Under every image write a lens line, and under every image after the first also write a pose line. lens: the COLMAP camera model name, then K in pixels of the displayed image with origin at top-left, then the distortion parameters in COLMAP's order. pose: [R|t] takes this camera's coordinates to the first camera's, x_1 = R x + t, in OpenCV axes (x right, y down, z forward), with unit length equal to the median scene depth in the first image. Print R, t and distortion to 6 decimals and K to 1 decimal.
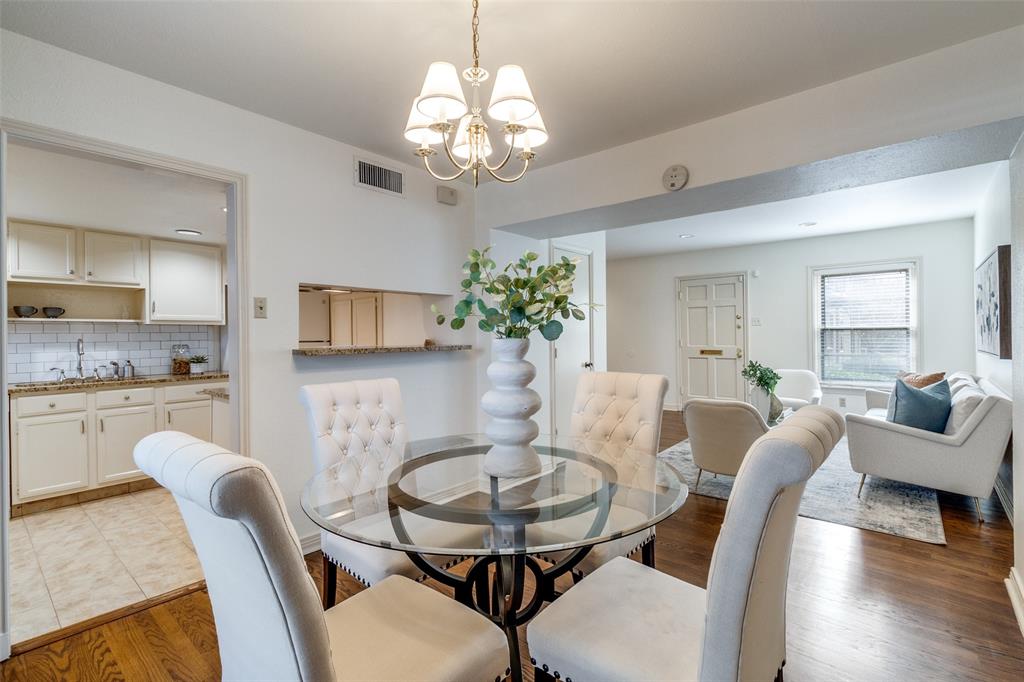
lens RADIAL K [[486.6, 0, 510.0], [0, 486.6, 330.6], [0, 0, 1]] dist [-0.001191, 0.000166]
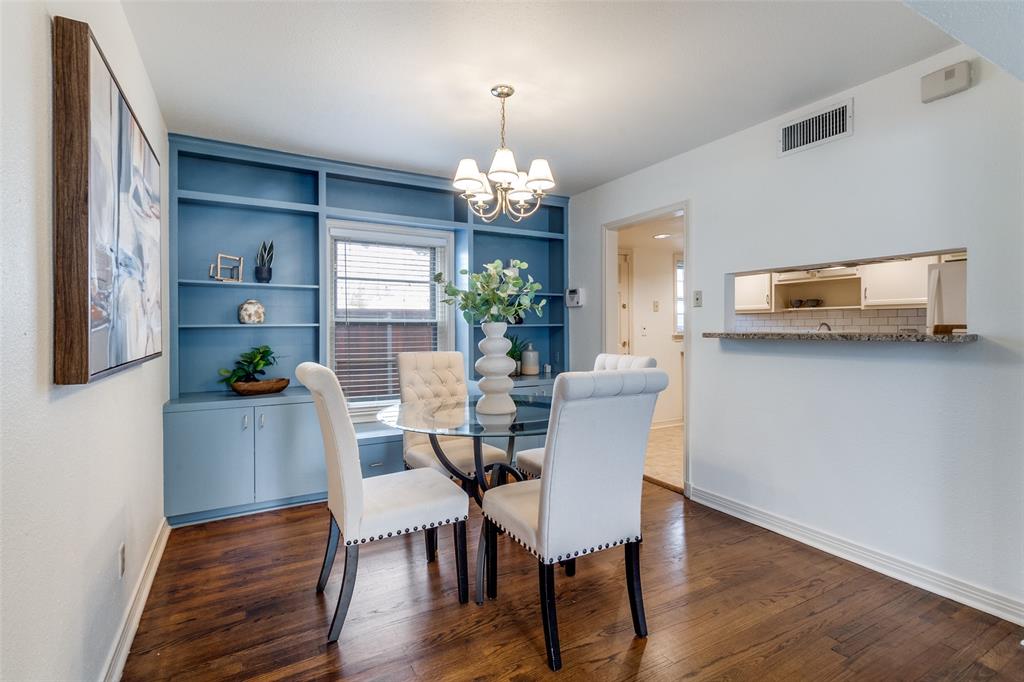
lens RADIAL K [[486.6, 0, 510.0], [0, 486.6, 330.6], [0, 0, 1]] dist [-0.001191, 0.000166]
pose [[-0.344369, 0.016807, -0.938684, 0.584913], [0.016433, 0.999794, 0.011872, 0.008470], [0.938691, -0.011337, -0.344574, 0.674794]]
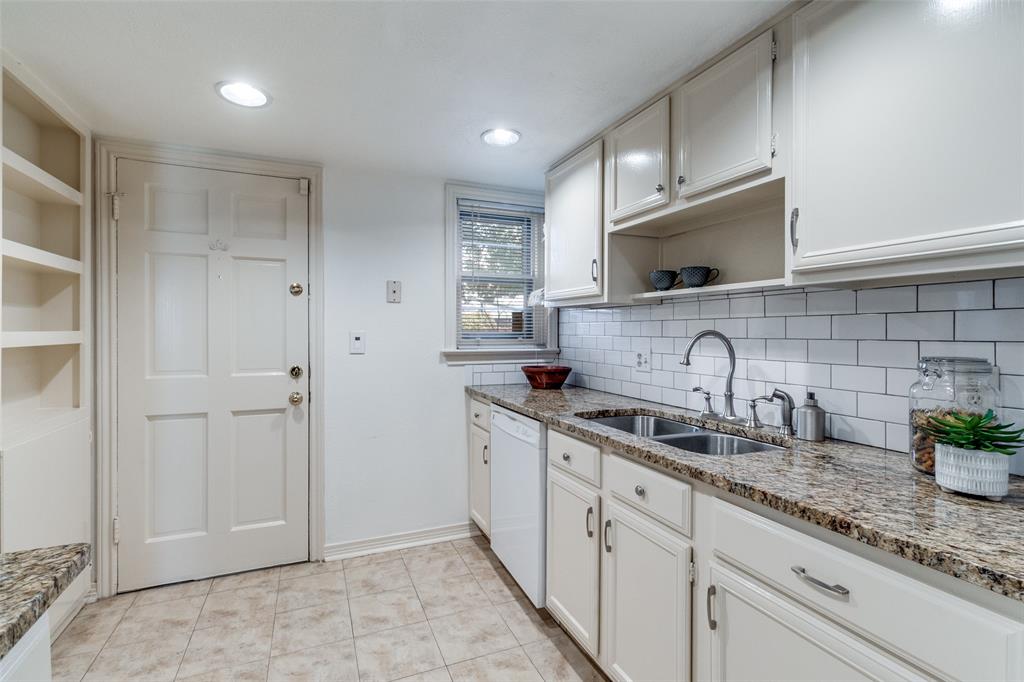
lens RADIAL K [[486.6, 0, 510.0], [0, 486.6, 330.6], [0, 0, 1]] dist [-0.001191, 0.000166]
pose [[-0.454553, 0.012448, -0.890633, -0.401422], [0.012289, 0.999895, 0.007703, 0.011457], [0.890635, -0.007444, -0.454658, 1.045875]]
